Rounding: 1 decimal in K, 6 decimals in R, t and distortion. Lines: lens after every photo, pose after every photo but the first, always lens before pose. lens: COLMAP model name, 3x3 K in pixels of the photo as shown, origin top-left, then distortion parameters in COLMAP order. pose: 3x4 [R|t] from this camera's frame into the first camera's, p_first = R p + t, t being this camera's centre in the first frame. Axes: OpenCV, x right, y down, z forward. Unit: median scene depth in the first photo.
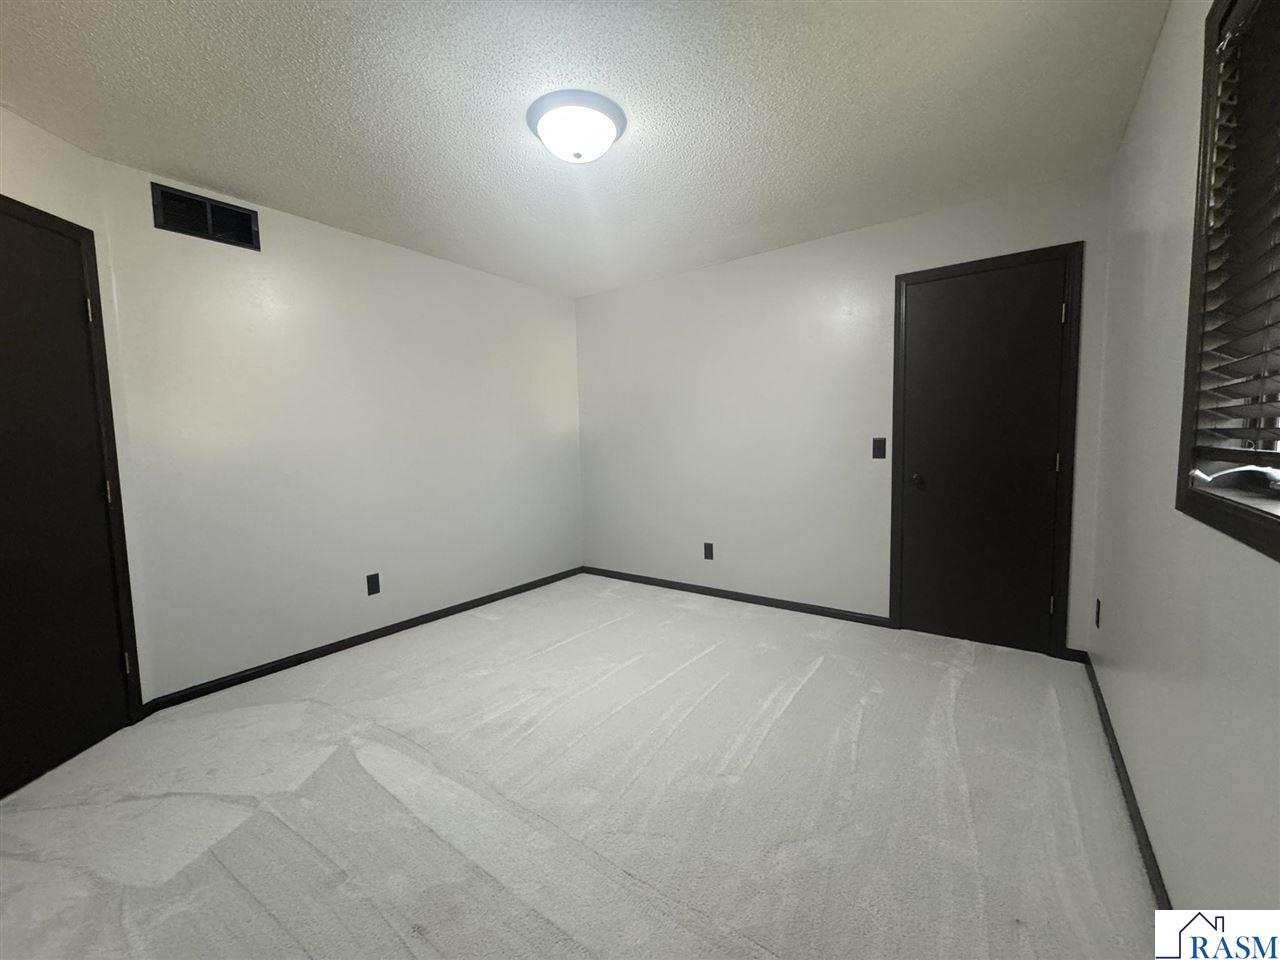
lens RADIAL K [[511.3, 0, 640.0], [0, 511.3, 480.0], [0, 0, 1]] dist [-0.001787, -0.000020]
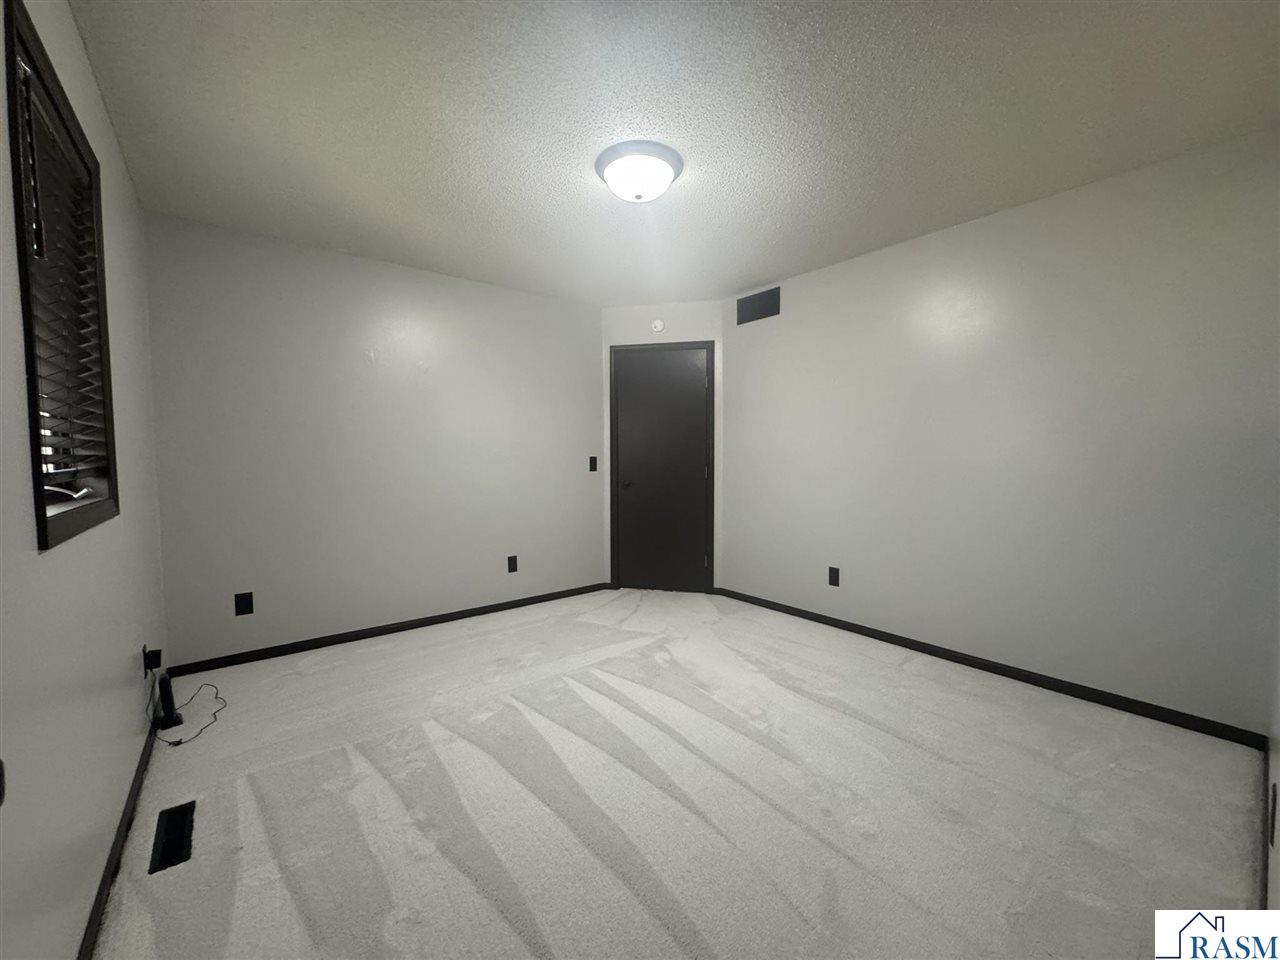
lens RADIAL K [[511.3, 0, 640.0], [0, 511.3, 480.0], [0, 0, 1]] dist [-0.001787, -0.000020]
pose [[-0.251355, 0.074370, -0.965033, 0.942193], [-0.068888, 0.993141, 0.094479, -0.117744], [0.965440, 0.090227, -0.244508, 1.248956]]
